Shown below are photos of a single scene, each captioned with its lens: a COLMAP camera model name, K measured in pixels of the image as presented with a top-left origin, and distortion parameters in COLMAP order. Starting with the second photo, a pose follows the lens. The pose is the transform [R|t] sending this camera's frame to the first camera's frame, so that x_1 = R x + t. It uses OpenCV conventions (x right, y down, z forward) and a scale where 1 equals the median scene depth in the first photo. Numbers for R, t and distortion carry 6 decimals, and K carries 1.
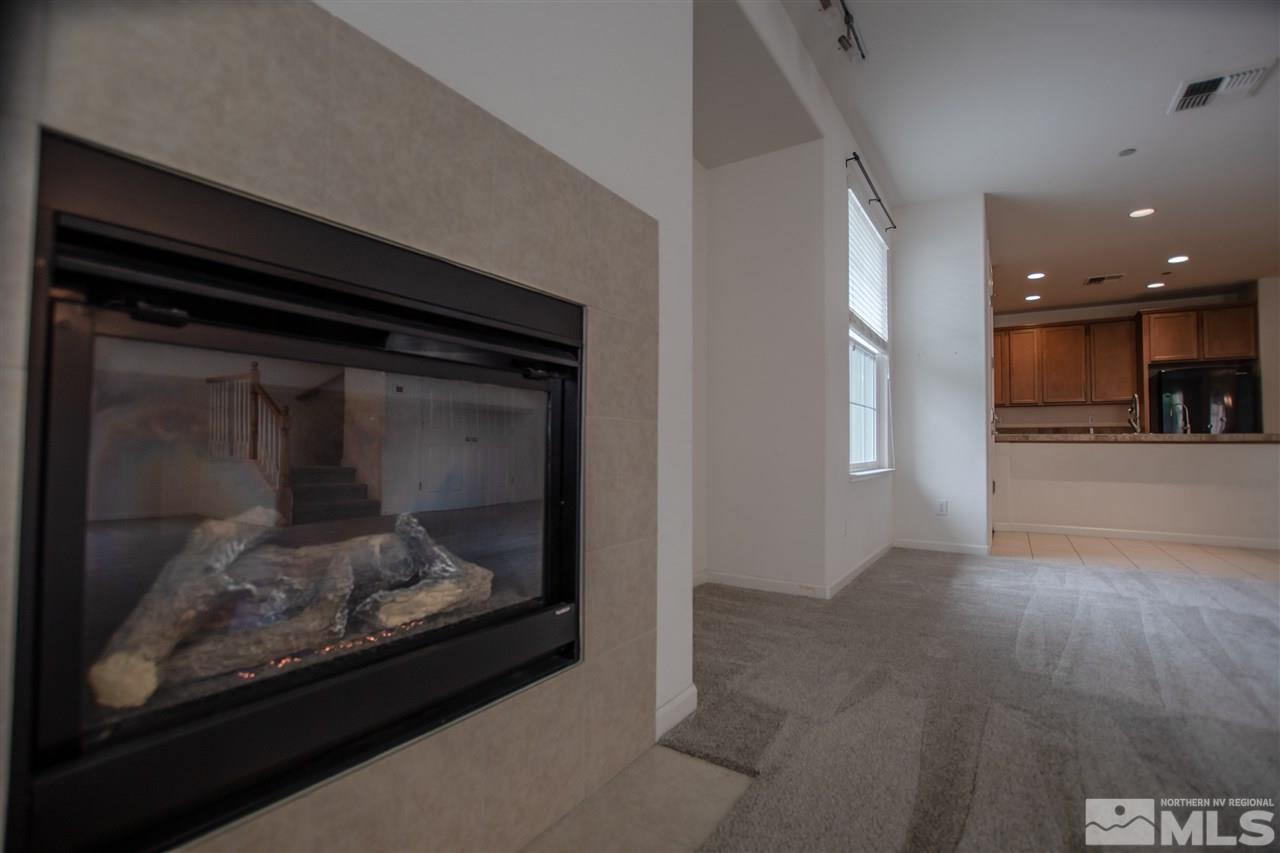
lens RADIAL K [[566.1, 0, 649.6], [0, 566.1, 434.9], [0, 0, 1]] dist [-0.033767, 0.002434]
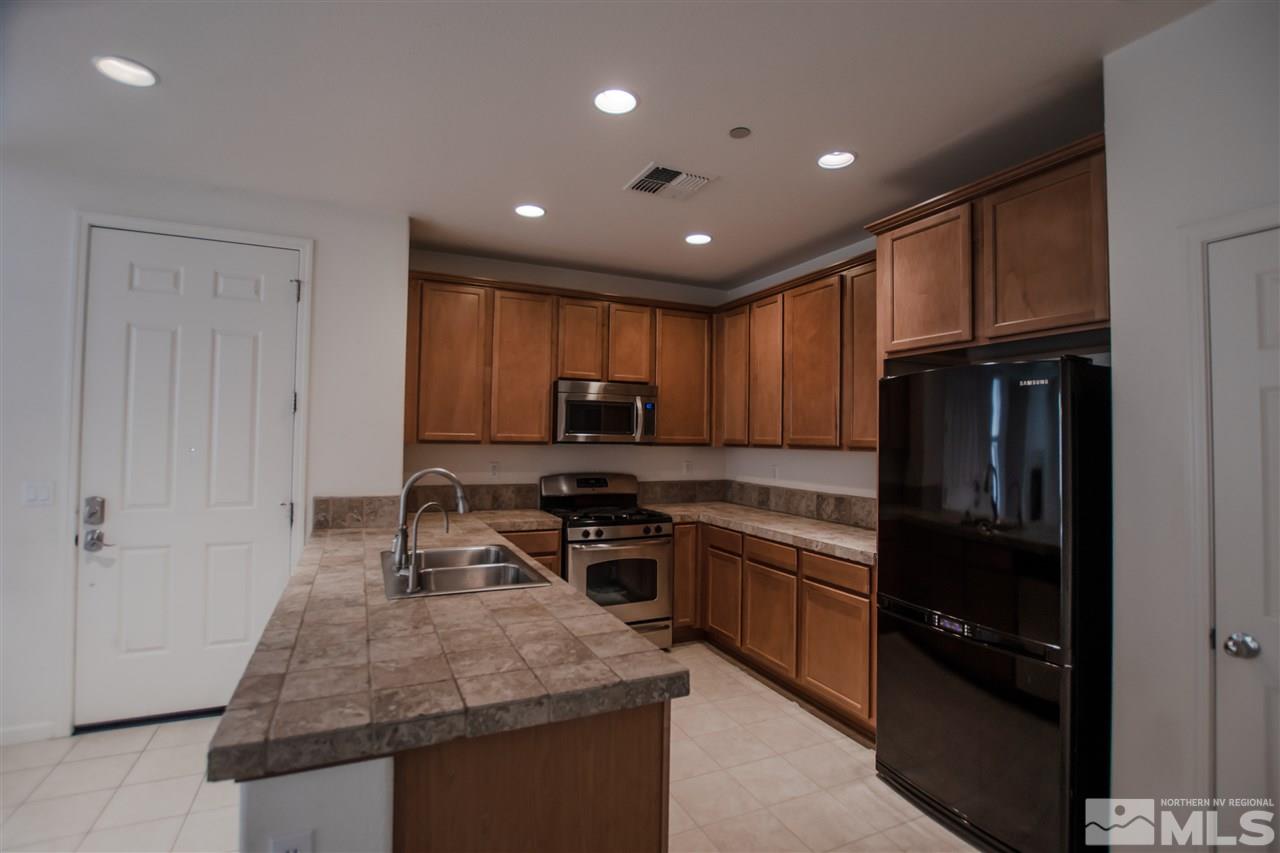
lens RADIAL K [[598.4, 0, 639.1], [0, 598.4, 418.5], [0, 0, 1]] dist [-0.034515, 0.001405]
pose [[0.846528, -0.012173, -0.532206, 1.573598], [0.005649, 0.999888, -0.013885, -0.131252], [0.532315, 0.008748, 0.846501, 0.886458]]
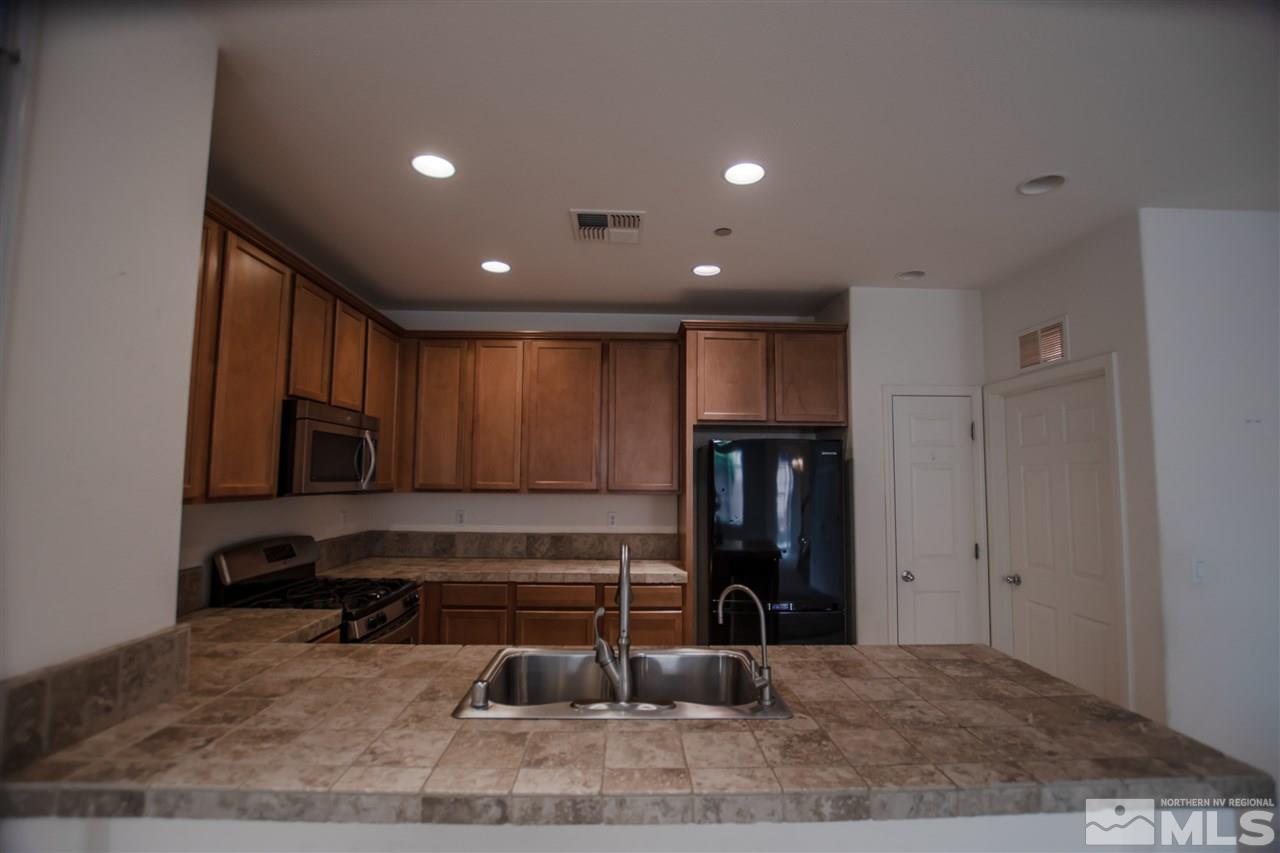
lens RADIAL K [[566.1, 0, 641.2], [0, 566.1, 437.9], [0, 0, 1]] dist [-0.033767, 0.002434]
pose [[0.825149, 0.038775, 0.563583, 0.906879], [-0.016403, 0.998865, -0.044706, -0.147053], [-0.564677, 0.027645, 0.824849, 0.946068]]
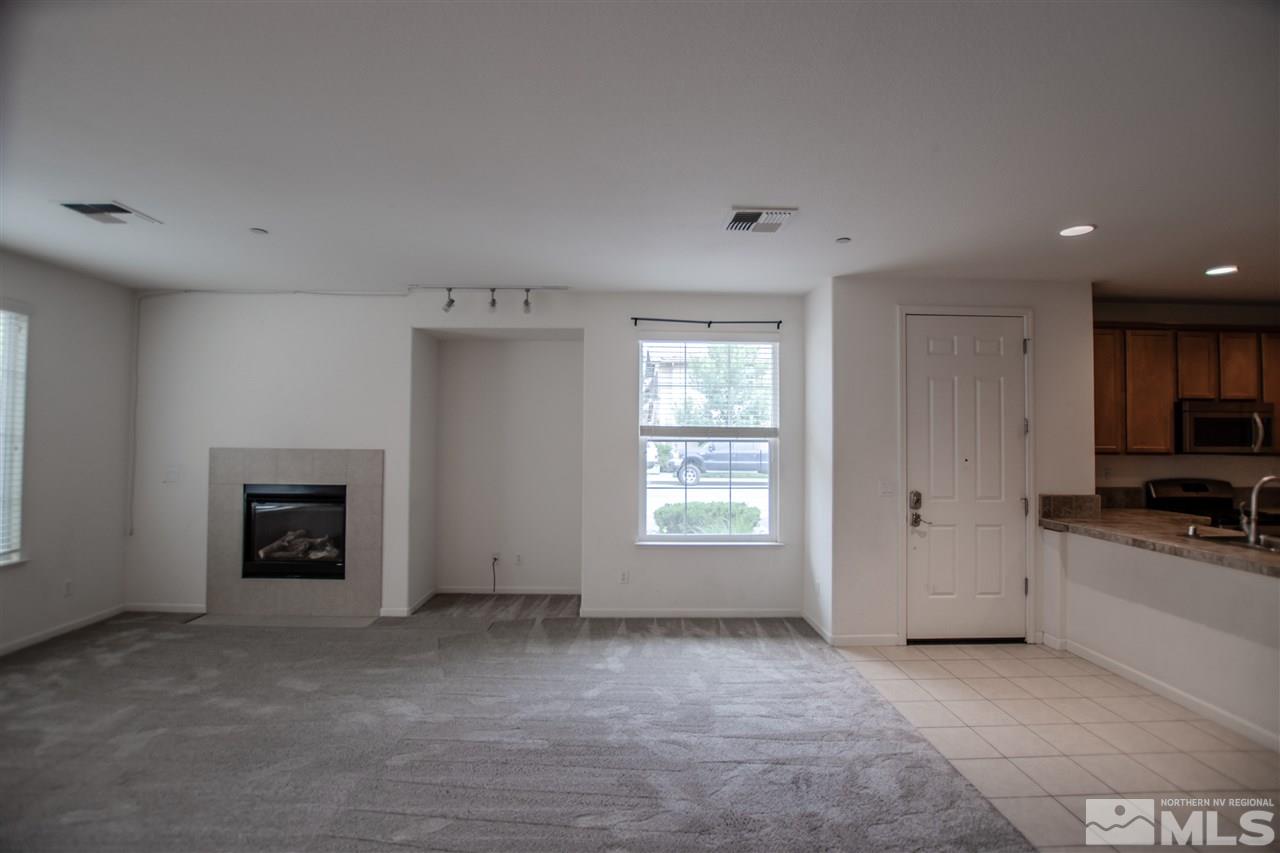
lens RADIAL K [[581.6, 0, 636.3], [0, 581.6, 419.9], [0, 0, 1]] dist [-0.029219, 0.003257]
pose [[0.559147, -0.024610, -0.828703, 1.259908], [0.016727, 0.999691, -0.018402, -0.169387], [0.828900, -0.003573, 0.559386, 0.138007]]
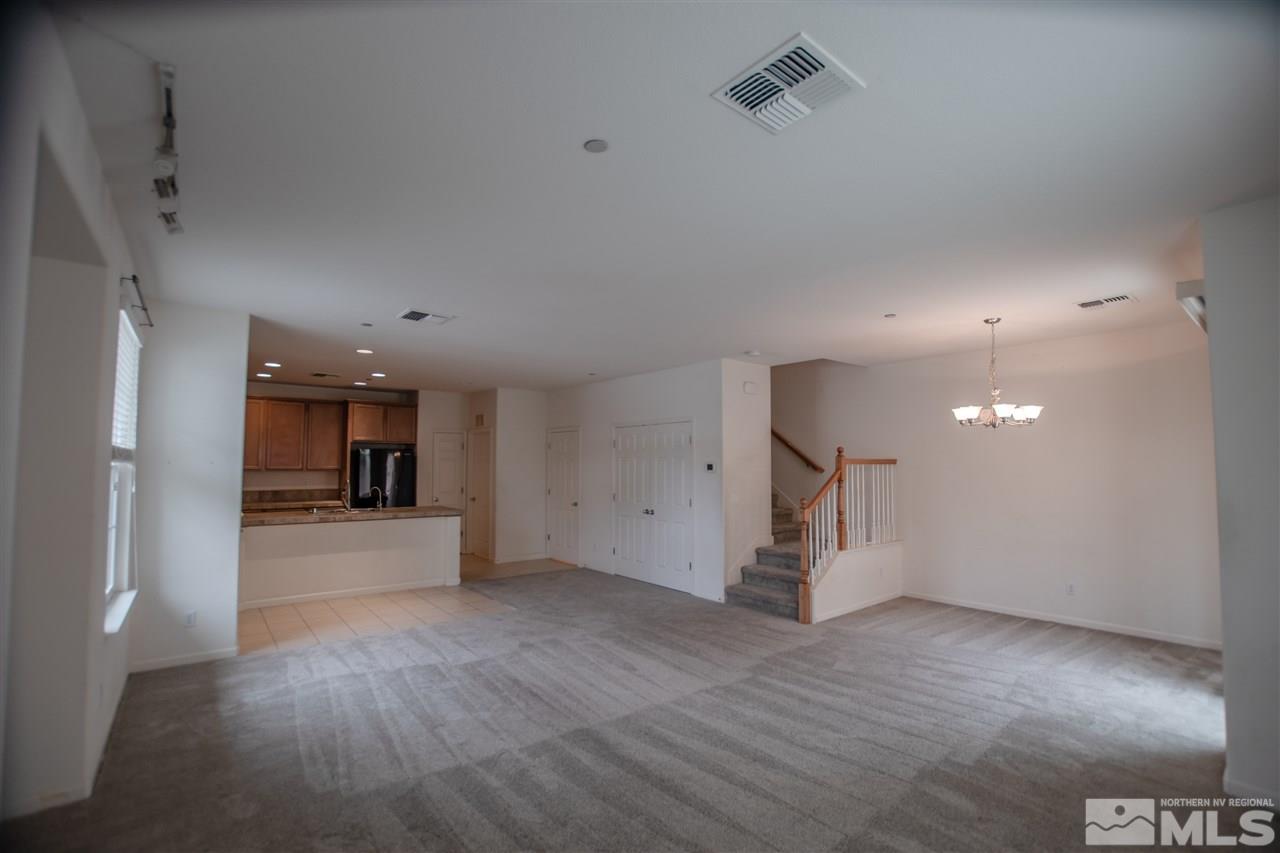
lens RADIAL K [[566.1, 0, 641.6], [0, 566.1, 431.8], [0, 0, 1]] dist [-0.033767, 0.002434]
pose [[0.313949, 0.045359, 0.948356, -0.169266], [-0.021673, 0.998940, -0.040603, -0.183114], [-0.949192, -0.007806, 0.314600, -0.057292]]
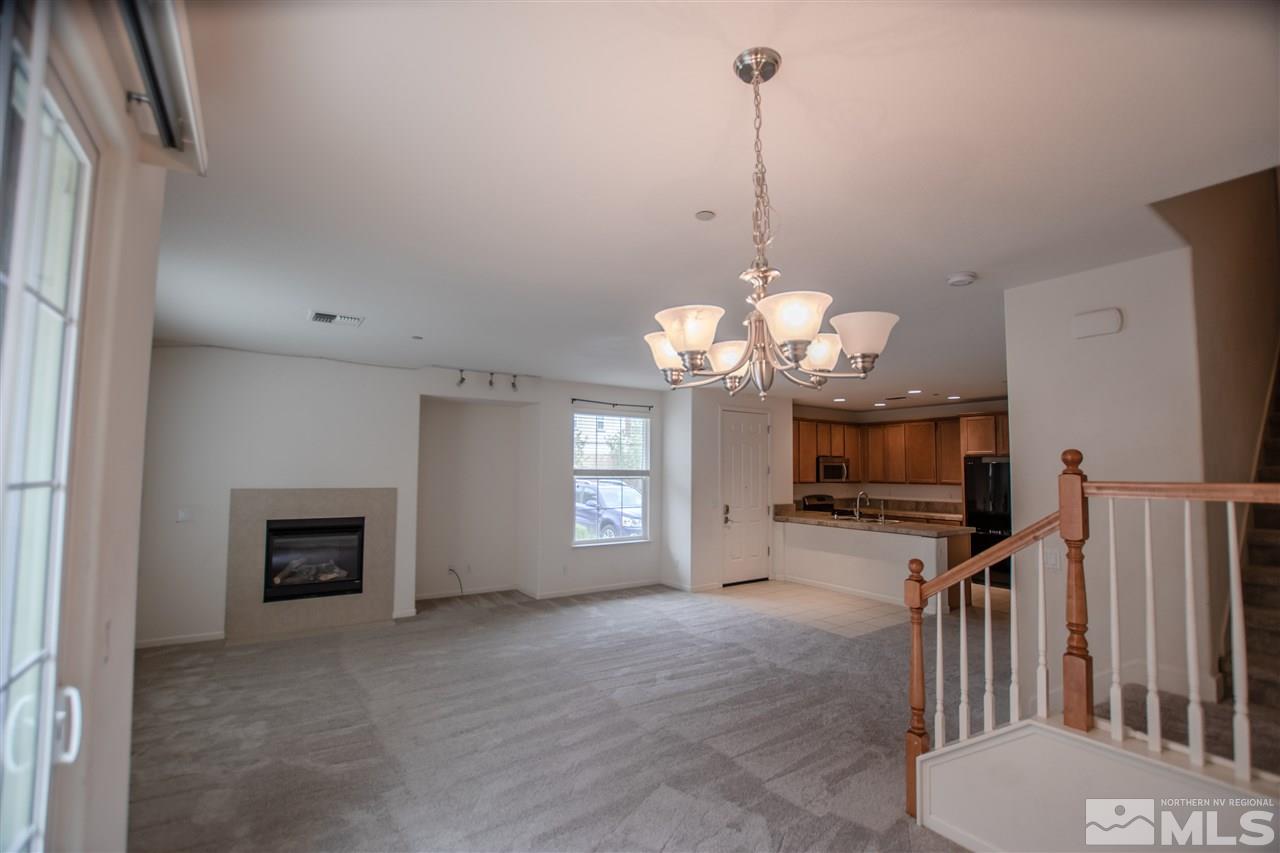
lens RADIAL K [[566.1, 0, 642.4], [0, 566.1, 434.1], [0, 0, 1]] dist [-0.033767, 0.002434]
pose [[0.921415, -0.022559, -0.387925, 1.165129], [0.007712, 0.999178, -0.039786, -0.216419], [0.388504, 0.033668, 0.920832, -0.733534]]
